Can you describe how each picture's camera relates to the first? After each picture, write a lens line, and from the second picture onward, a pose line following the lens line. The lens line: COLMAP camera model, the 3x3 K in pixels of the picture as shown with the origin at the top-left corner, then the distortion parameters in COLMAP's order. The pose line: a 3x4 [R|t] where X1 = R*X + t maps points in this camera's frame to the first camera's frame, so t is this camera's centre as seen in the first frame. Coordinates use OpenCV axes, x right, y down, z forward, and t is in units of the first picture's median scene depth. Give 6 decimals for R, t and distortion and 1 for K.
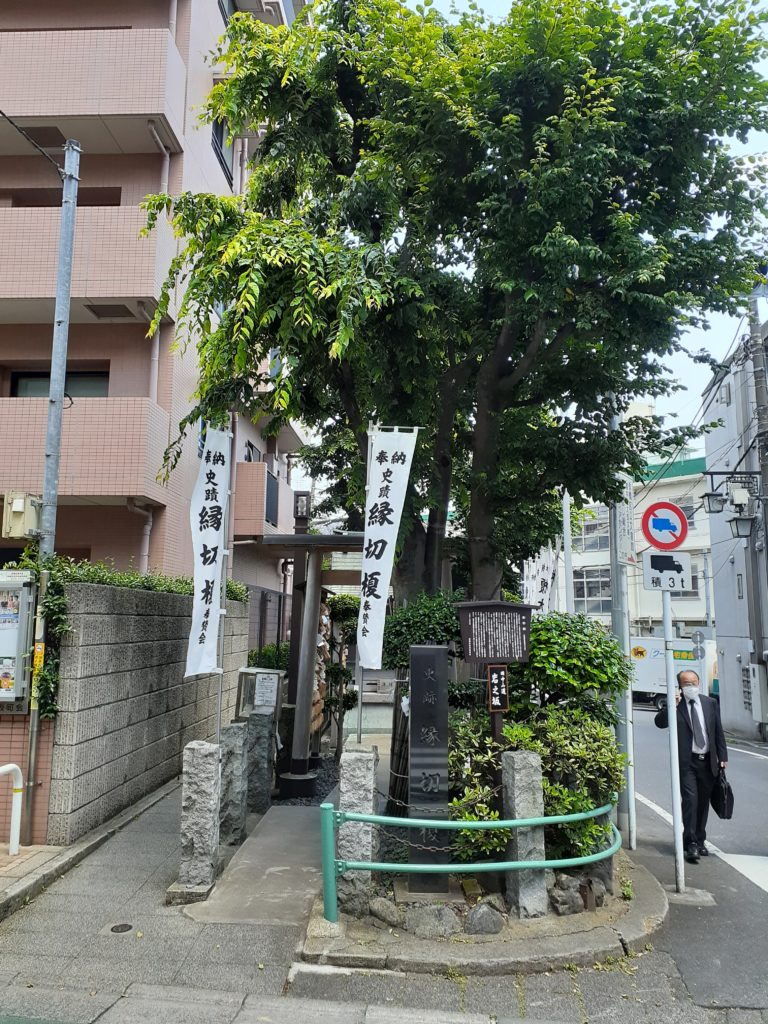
lens RADIAL K [[815.4, 0, 380.7], [0, 815.4, 490.5], [0, 0, 1]] dist [0.209973, -0.547129]
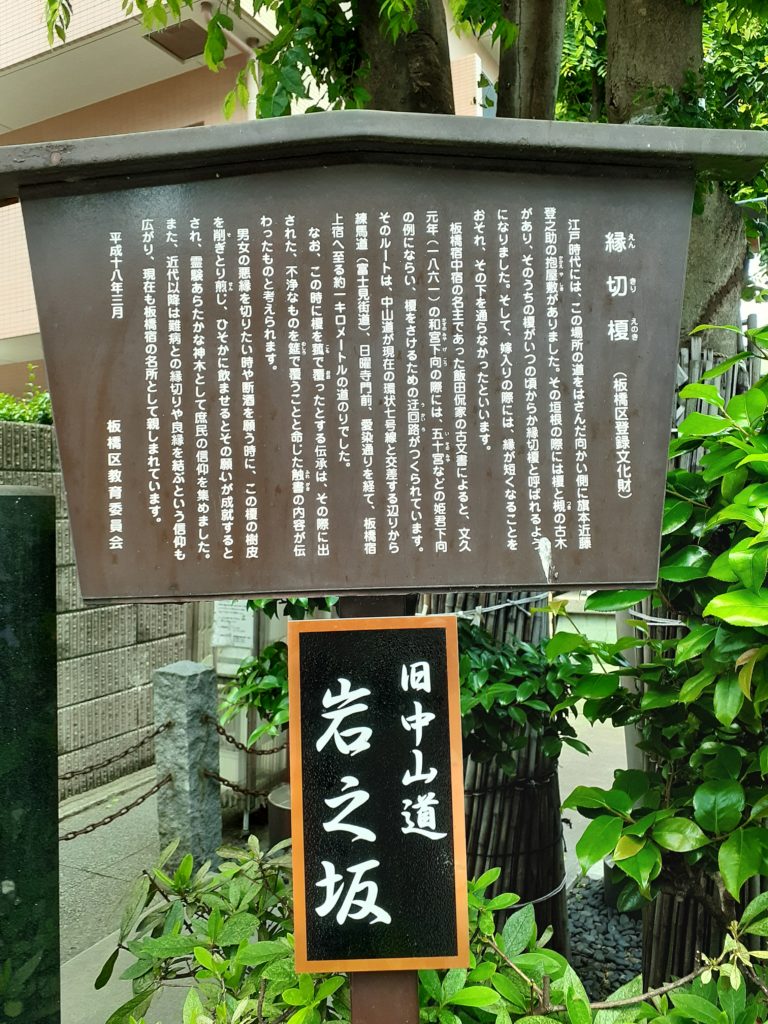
lens RADIAL K [[825.7, 0, 383.7], [0, 825.7, 500.5], [0, 0, 1]] dist [0.223412, -0.663400]
pose [[0.912448, -0.037088, -0.407509, 0.197033], [0.099103, 0.986265, 0.132139, 0.177146], [0.397011, -0.160955, 0.903590, 0.886850]]
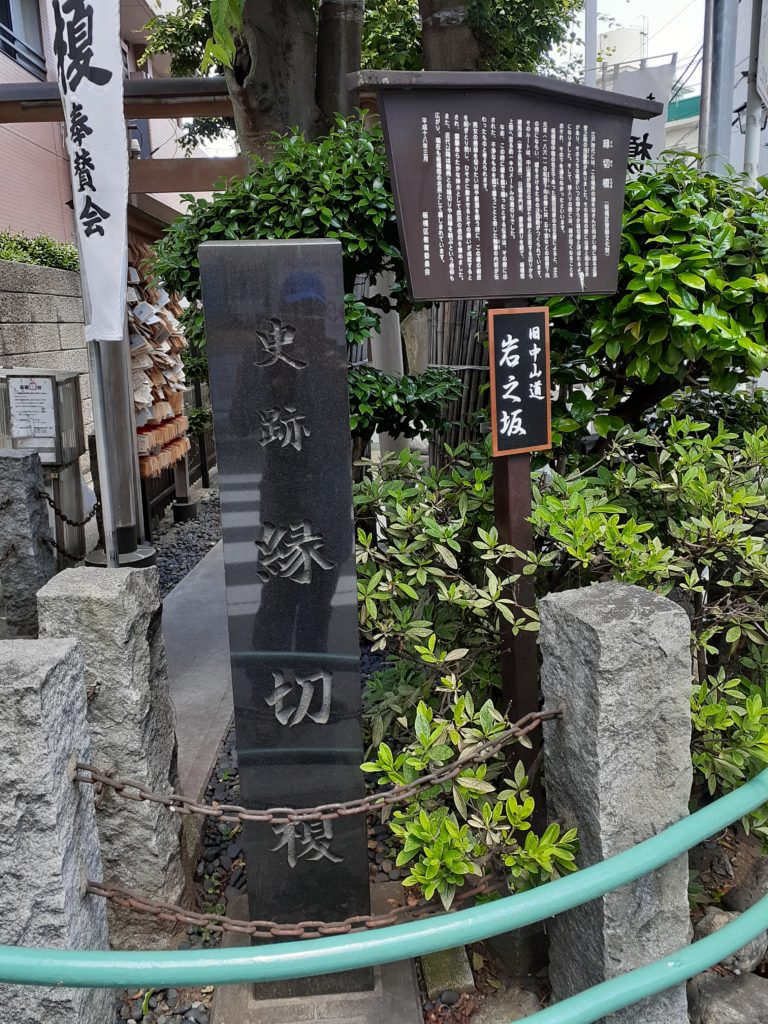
lens RADIAL K [[815.4, 0, 380.7], [0, 815.4, 490.5], [0, 0, 1]] dist [0.209973, -0.547129]
pose [[0.997457, -0.056541, 0.043399, 0.074895], [0.037709, 0.935297, 0.351850, 0.166907], [-0.060485, -0.349318, 0.935050, 0.700666]]
